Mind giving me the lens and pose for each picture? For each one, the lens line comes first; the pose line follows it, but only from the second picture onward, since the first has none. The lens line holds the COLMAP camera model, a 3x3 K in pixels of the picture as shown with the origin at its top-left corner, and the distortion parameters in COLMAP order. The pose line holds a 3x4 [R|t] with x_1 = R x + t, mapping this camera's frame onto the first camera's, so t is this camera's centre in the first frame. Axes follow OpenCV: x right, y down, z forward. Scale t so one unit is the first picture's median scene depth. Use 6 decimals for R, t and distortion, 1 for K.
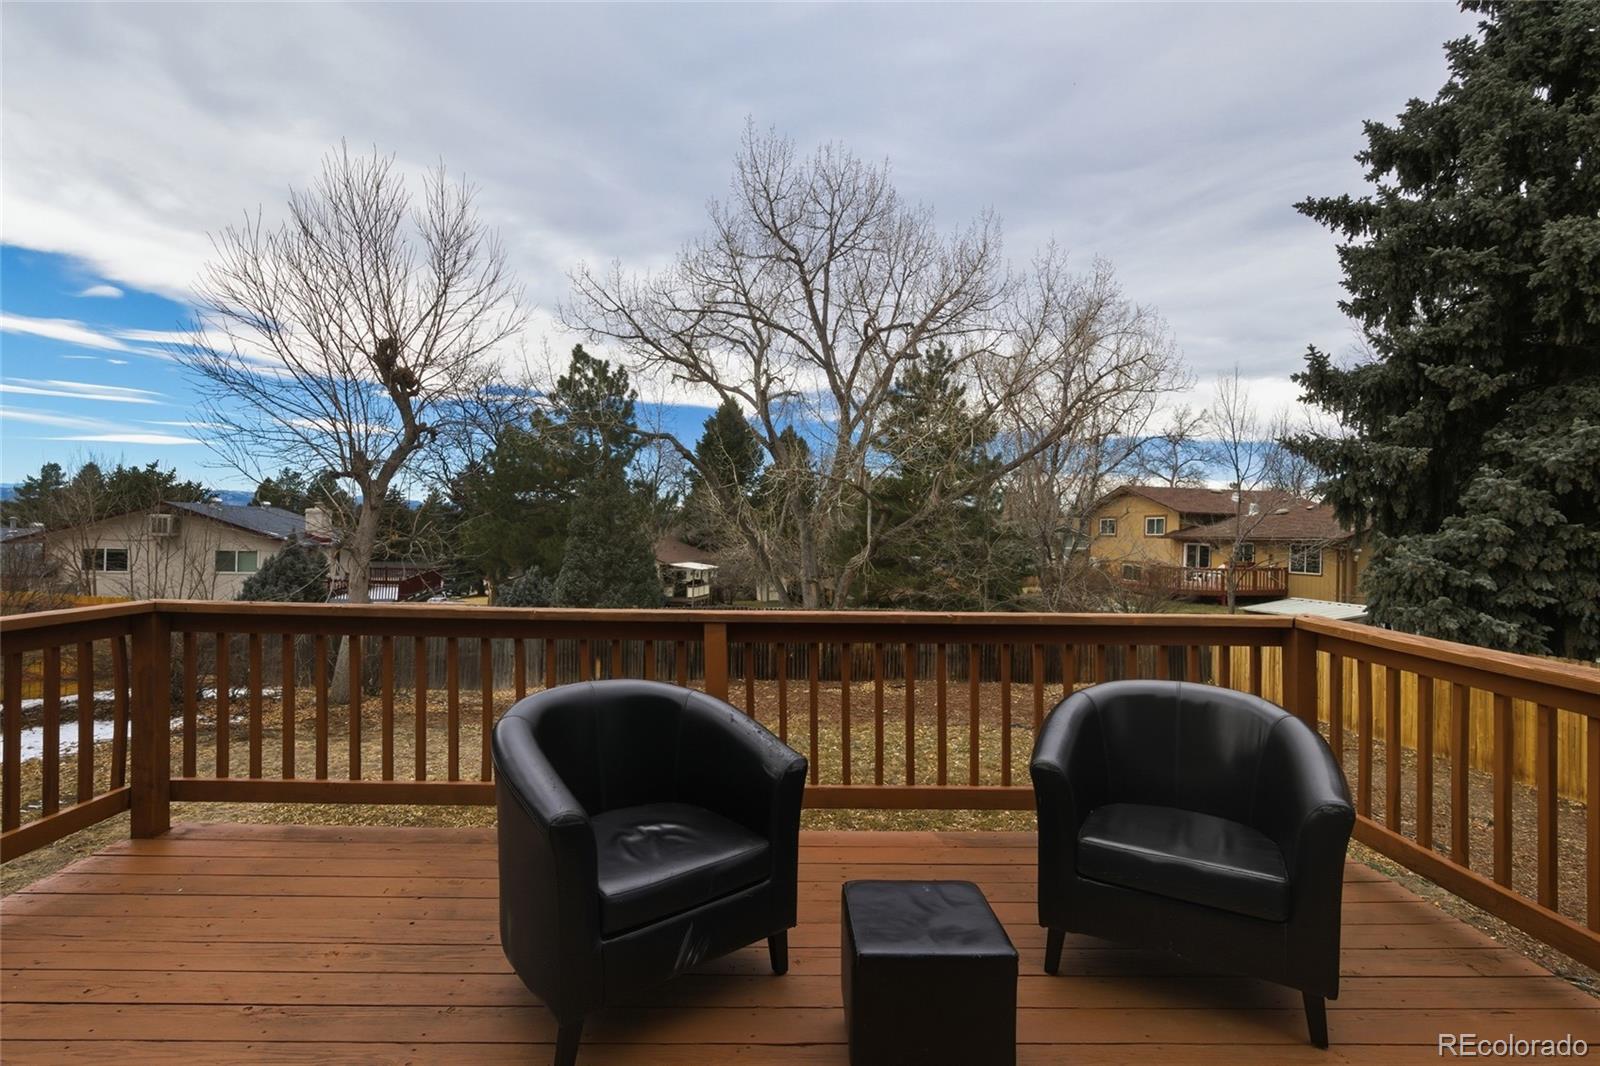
lens RADIAL K [[750.1, 0, 800.0], [0, 750.1, 533.0], [0, 0, 1]] dist [-0.003312, 0.000401]
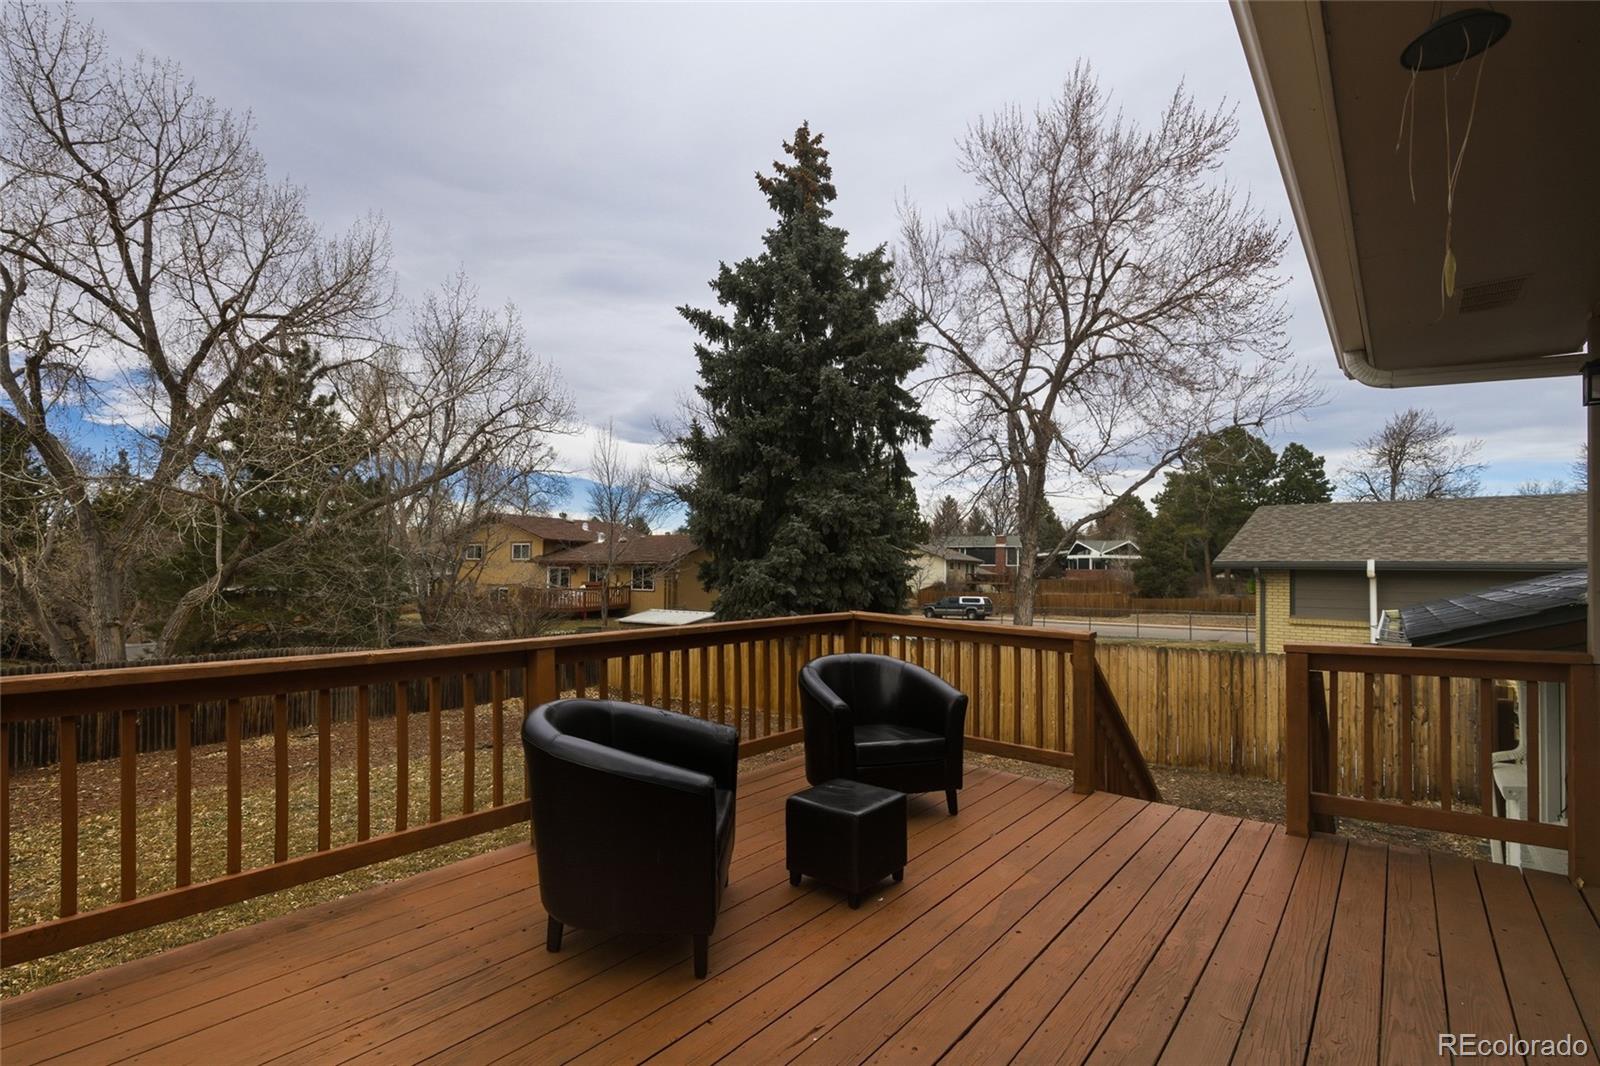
lens RADIAL K [[743.1, 0, 795.1], [0, 743.1, 553.8], [0, 0, 1]] dist [-0.001209, -0.000304]
pose [[0.650896, 0.000969, 0.759166, -0.189860], [0.002366, 0.999992, -0.003305, -0.003636], [-0.759163, 0.003947, 0.650889, 0.001510]]
